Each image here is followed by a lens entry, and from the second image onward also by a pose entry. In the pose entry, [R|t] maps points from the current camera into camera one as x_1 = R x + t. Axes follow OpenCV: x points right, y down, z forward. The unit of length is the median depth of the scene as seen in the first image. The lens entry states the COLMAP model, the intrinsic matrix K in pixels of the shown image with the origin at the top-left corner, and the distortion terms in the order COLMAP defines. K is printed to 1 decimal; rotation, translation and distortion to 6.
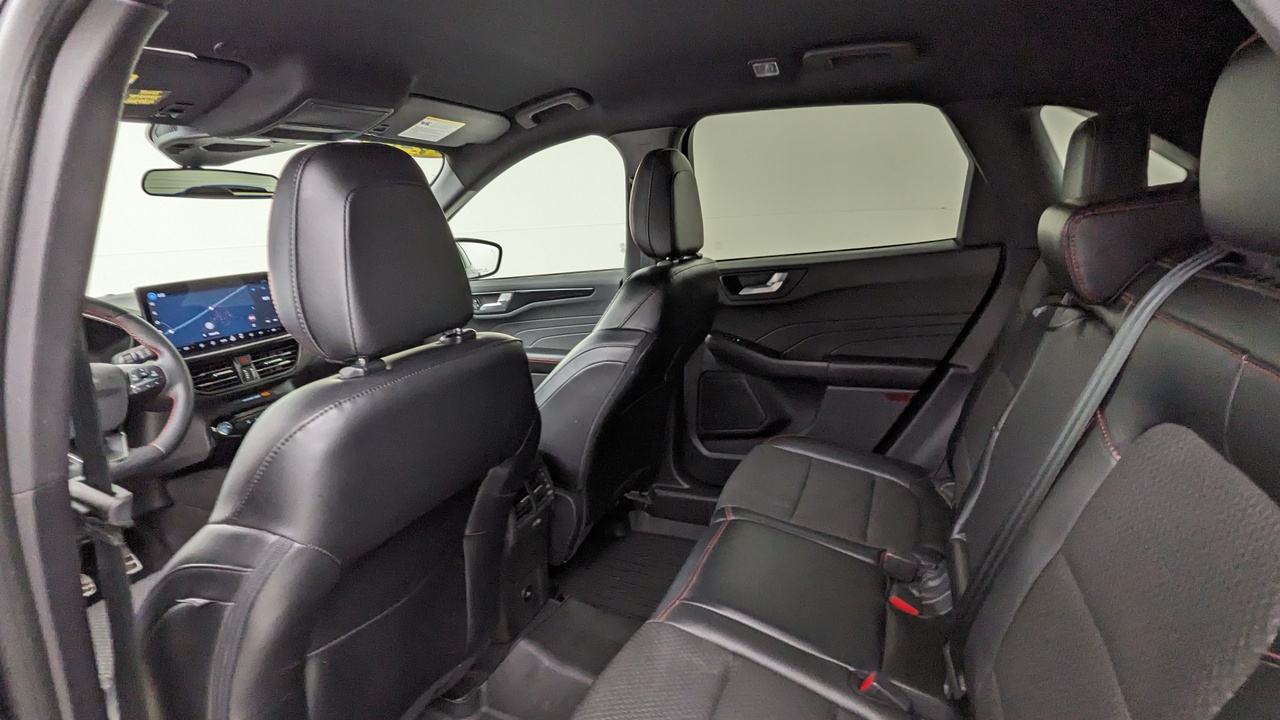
lens RADIAL K [[618.7, 0, 640.0], [0, 618.7, 360.0], [0, 0, 1]] dist [0.017869, -0.012916]
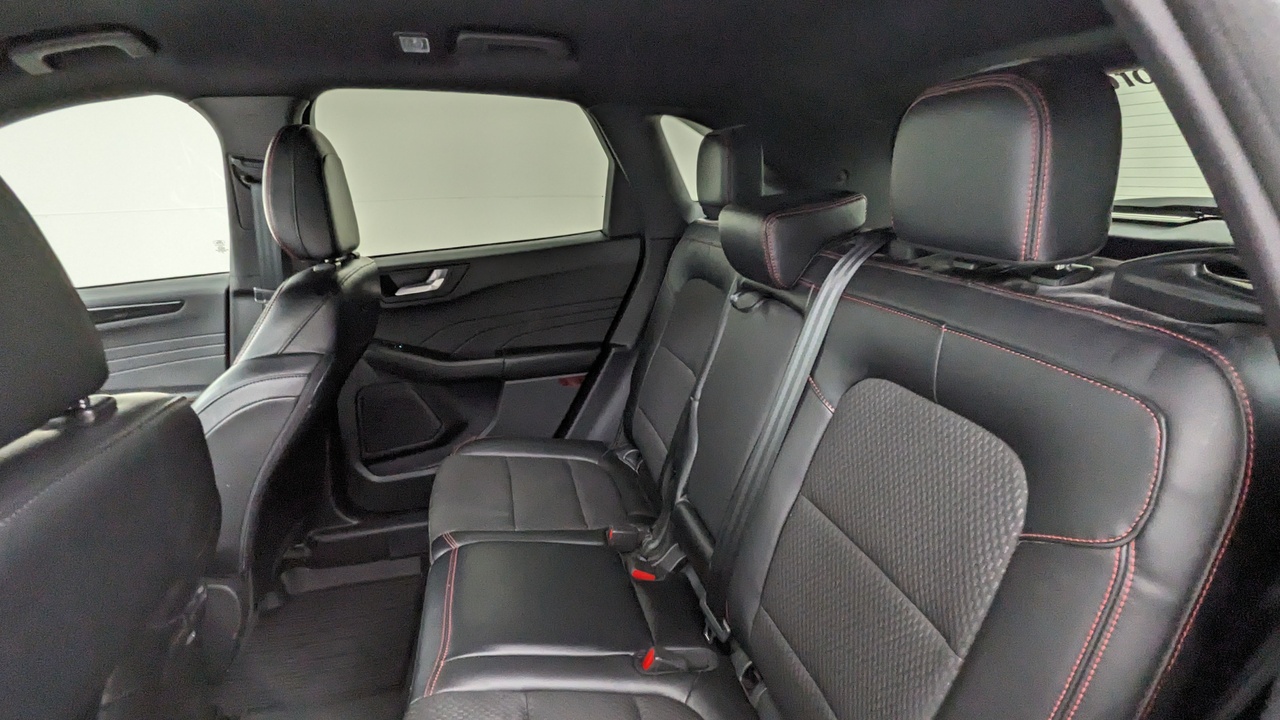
lens RADIAL K [[618.5, 0, 640.0], [0, 618.5, 360.0], [0, 0, 1]] dist [-0.001162, -0.000059]
pose [[0.793674, -0.140488, 0.591900, -0.120918], [0.126820, 0.989802, 0.064878, -0.033369], [-0.594978, 0.023573, 0.803396, 0.097135]]
